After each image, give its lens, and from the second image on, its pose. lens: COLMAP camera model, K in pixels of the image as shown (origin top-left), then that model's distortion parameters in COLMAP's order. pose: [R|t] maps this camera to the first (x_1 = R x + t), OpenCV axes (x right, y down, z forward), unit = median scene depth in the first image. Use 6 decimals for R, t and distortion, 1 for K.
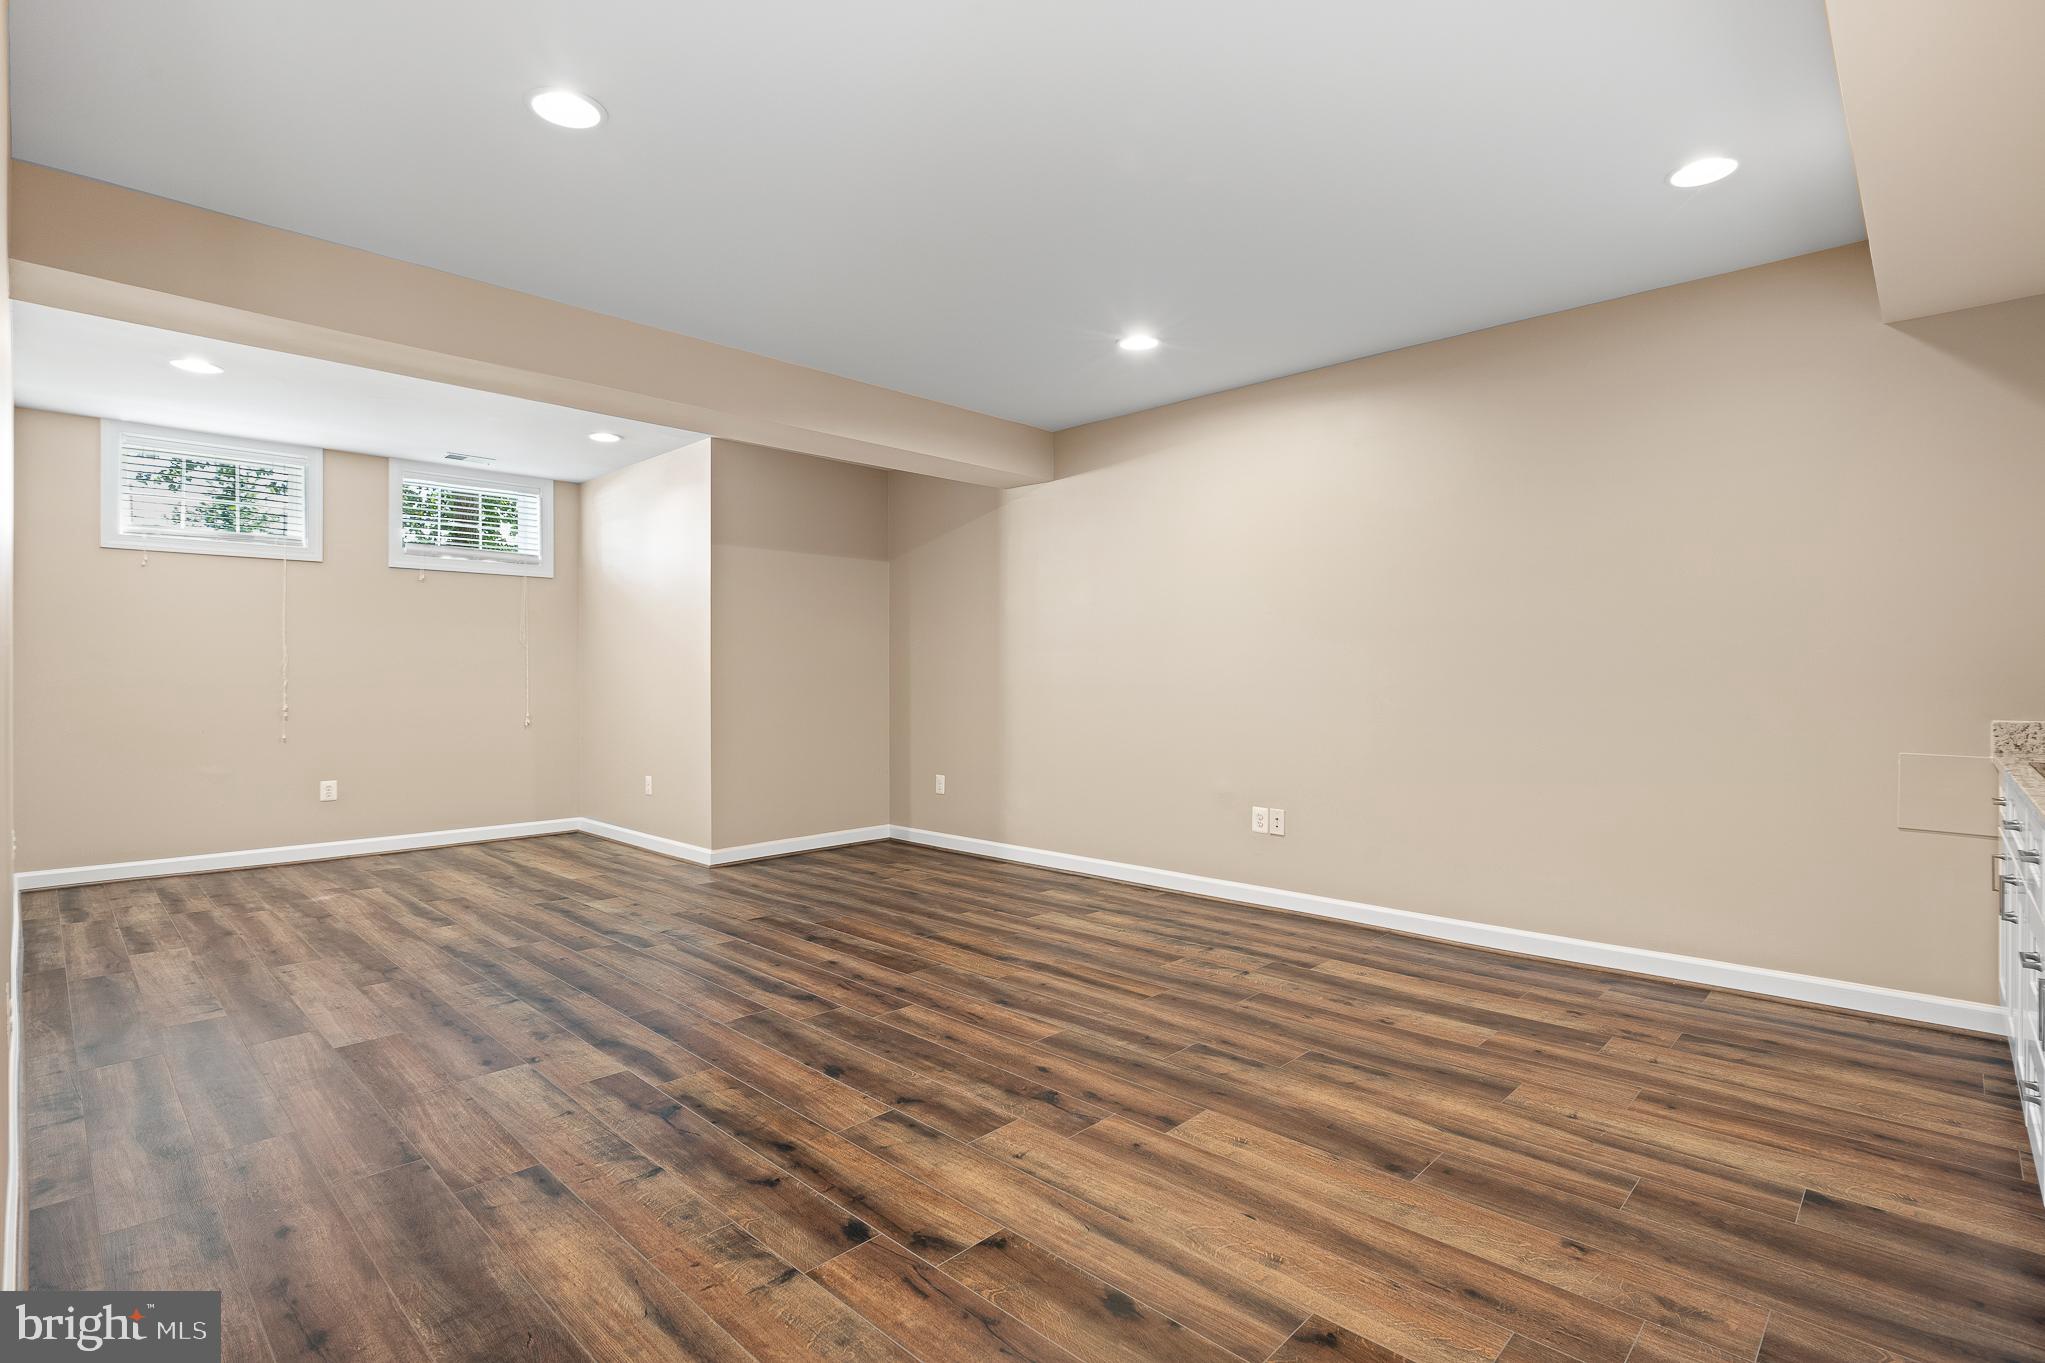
lens RADIAL K [[966.1, 0, 1036.8], [0, 966.1, 698.8], [0, 0, 1]] dist [-0.013644, 0.002417]
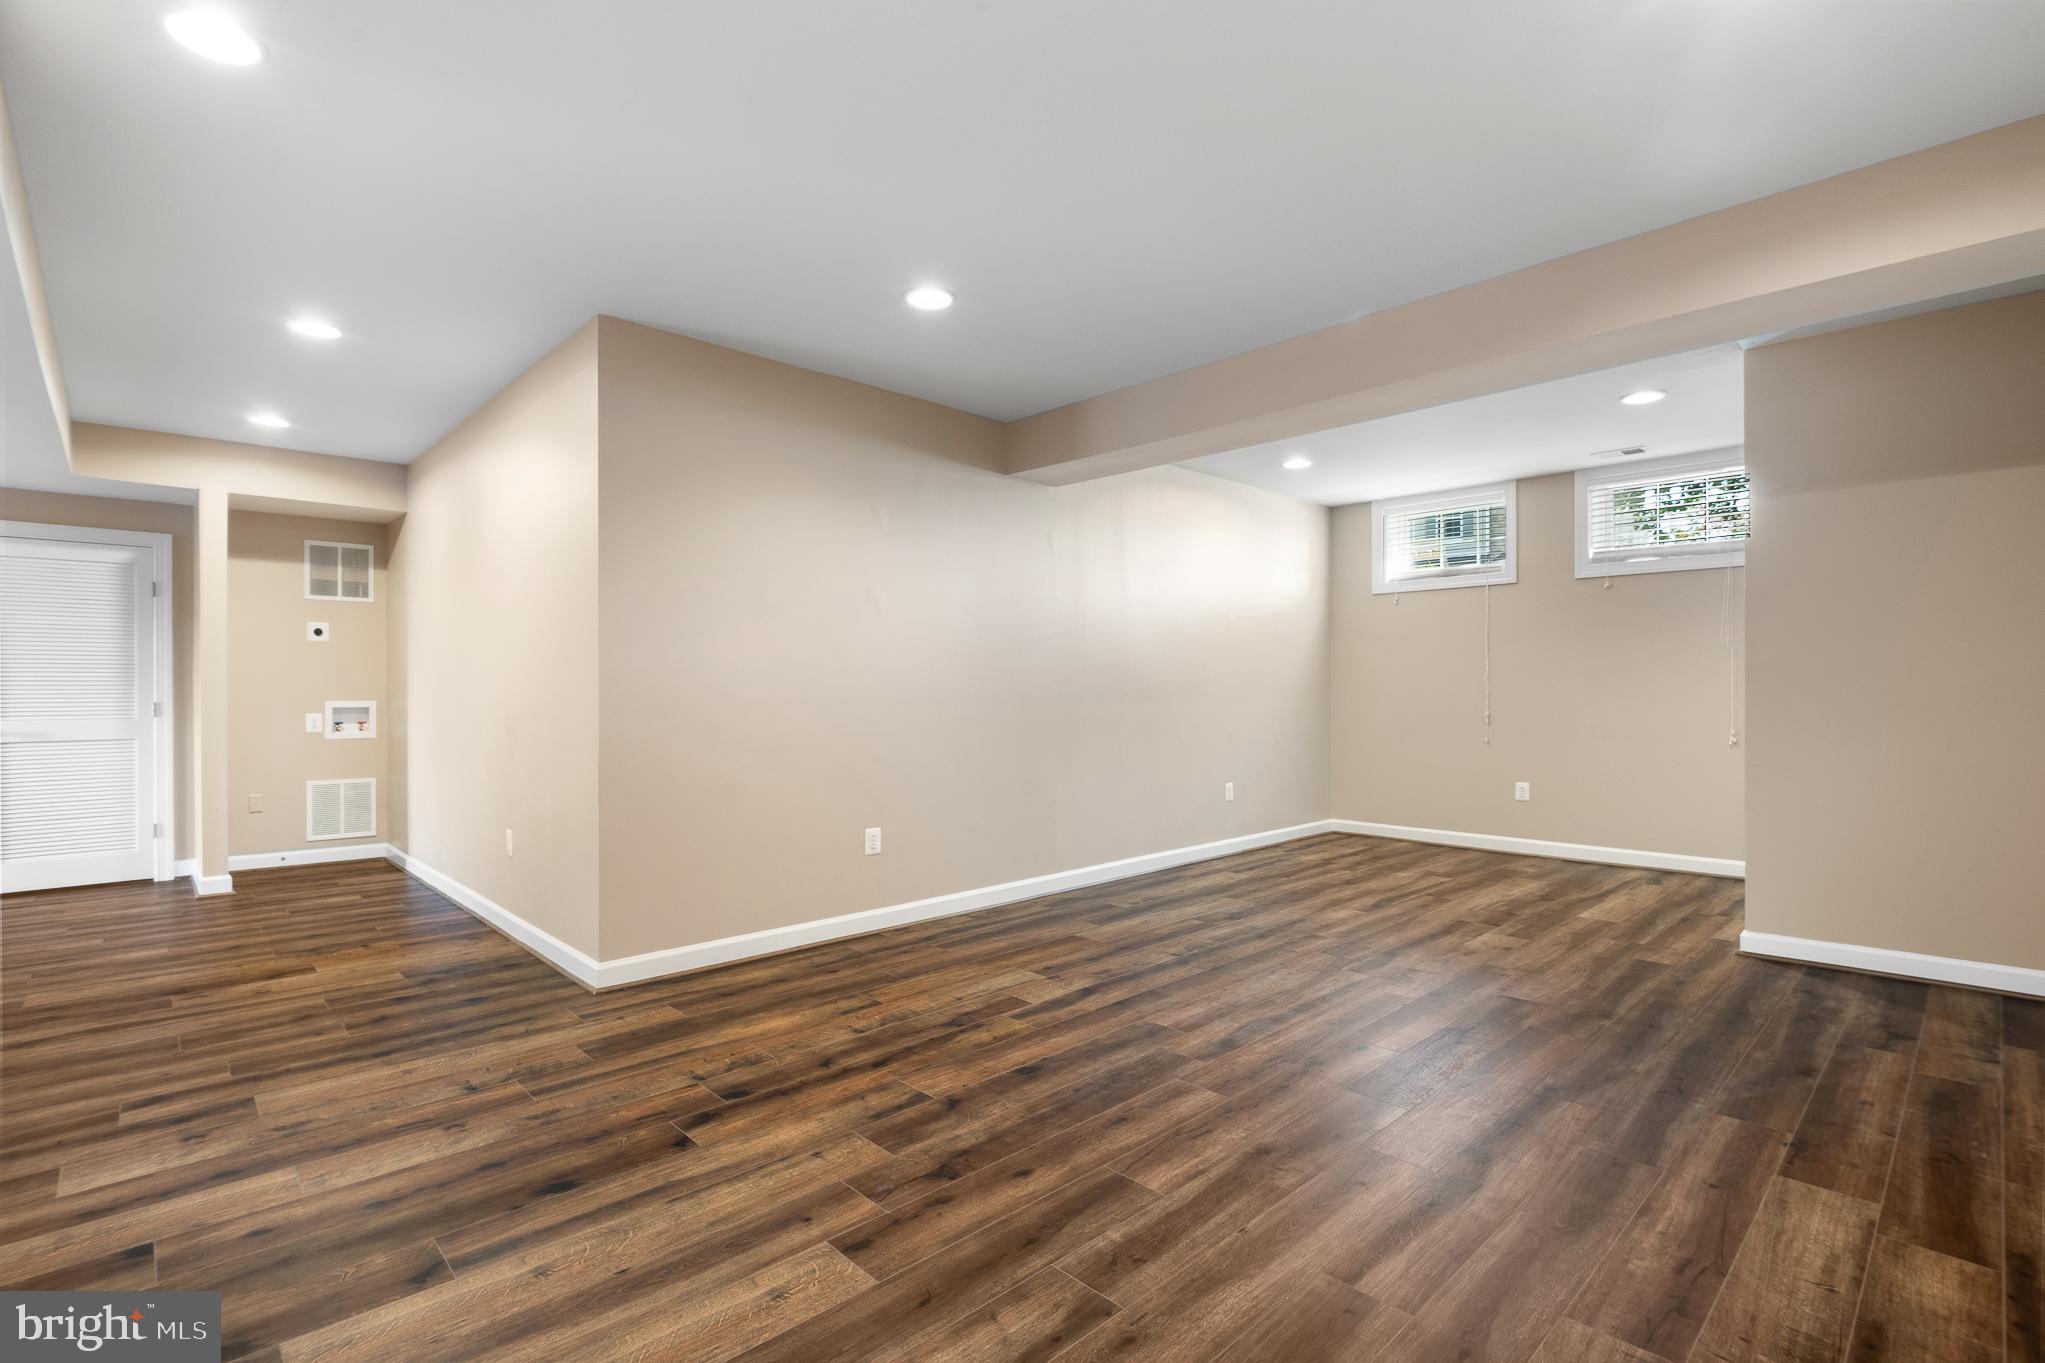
lens RADIAL K [[966.1, 0, 1013.8], [0, 966.1, 679.1], [0, 0, 1]] dist [-0.013644, 0.002417]
pose [[-0.062770, -0.007255, -0.998002, 0.791647], [-0.019573, 0.999790, -0.006037, -0.025720], [0.997836, 0.019155, -0.062899, 1.000542]]
